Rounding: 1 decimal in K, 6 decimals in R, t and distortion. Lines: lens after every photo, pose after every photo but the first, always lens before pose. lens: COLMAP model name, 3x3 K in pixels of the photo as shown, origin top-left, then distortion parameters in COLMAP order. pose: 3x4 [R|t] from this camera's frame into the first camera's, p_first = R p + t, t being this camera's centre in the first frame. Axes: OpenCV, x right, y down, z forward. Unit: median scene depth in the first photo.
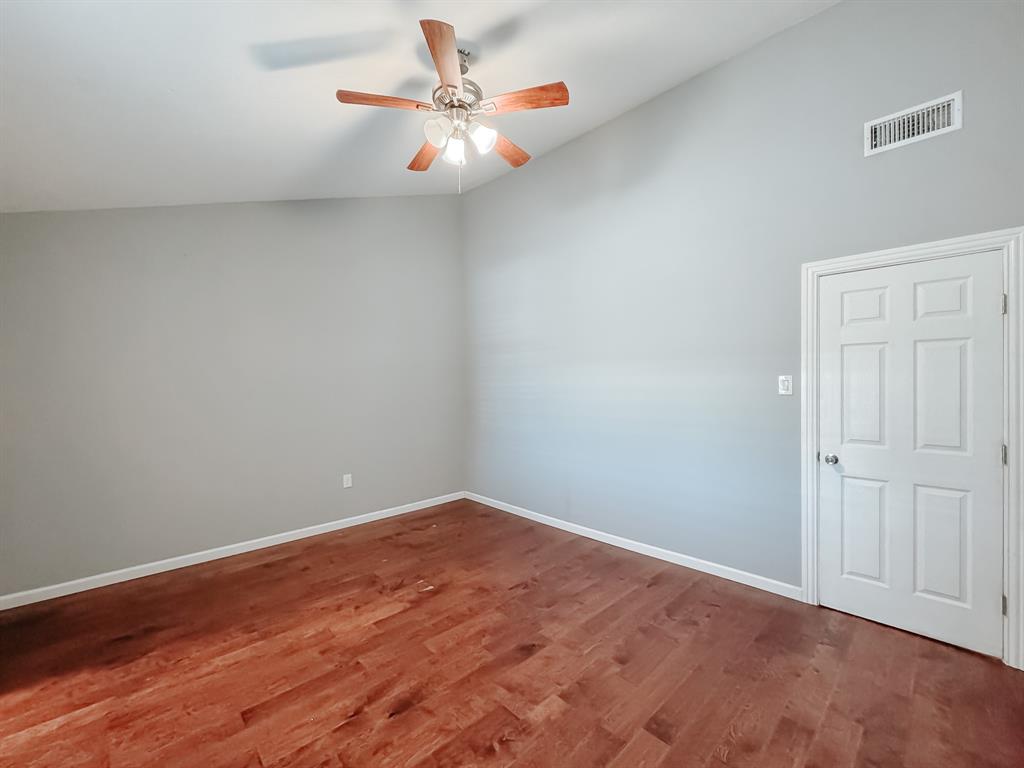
lens RADIAL K [[422.5, 0, 518.6], [0, 422.5, 385.8], [0, 0, 1]] dist [-0.005169, 0.000118]
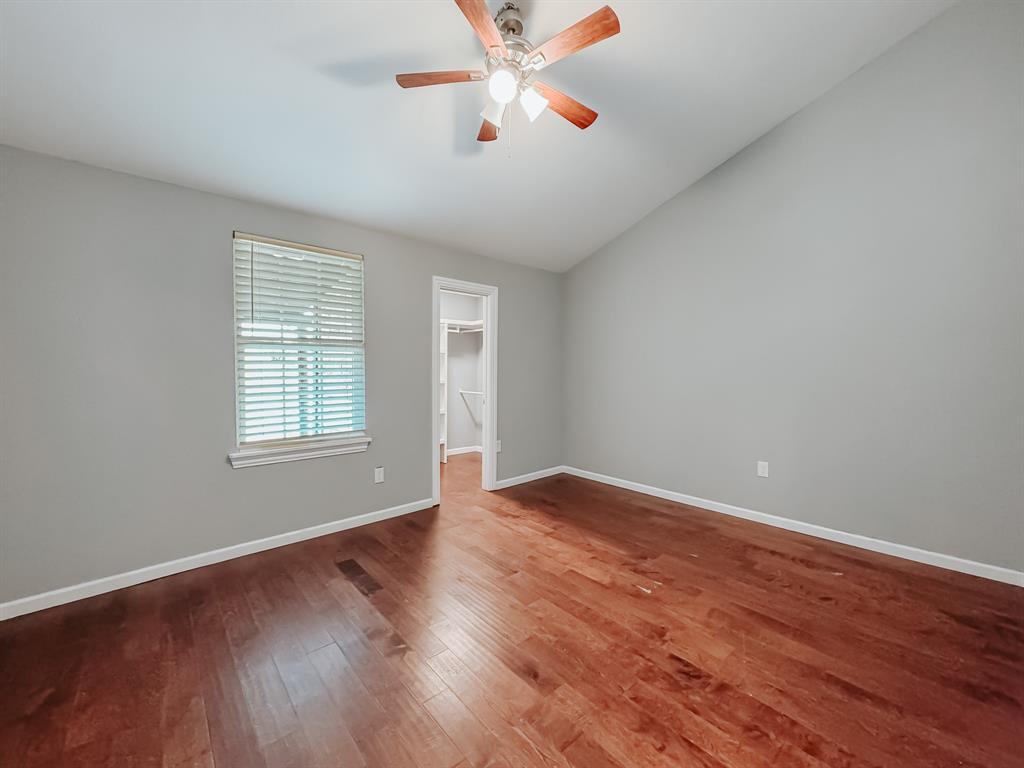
lens RADIAL K [[422.5, 0, 516.3], [0, 422.5, 383.8], [0, 0, 1]] dist [-0.005169, 0.000118]
pose [[-0.050322, 0.050762, -0.997442, 0.613905], [-0.005979, 0.998674, 0.051126, 0.028261], [0.998715, 0.008537, -0.049951, 0.778077]]
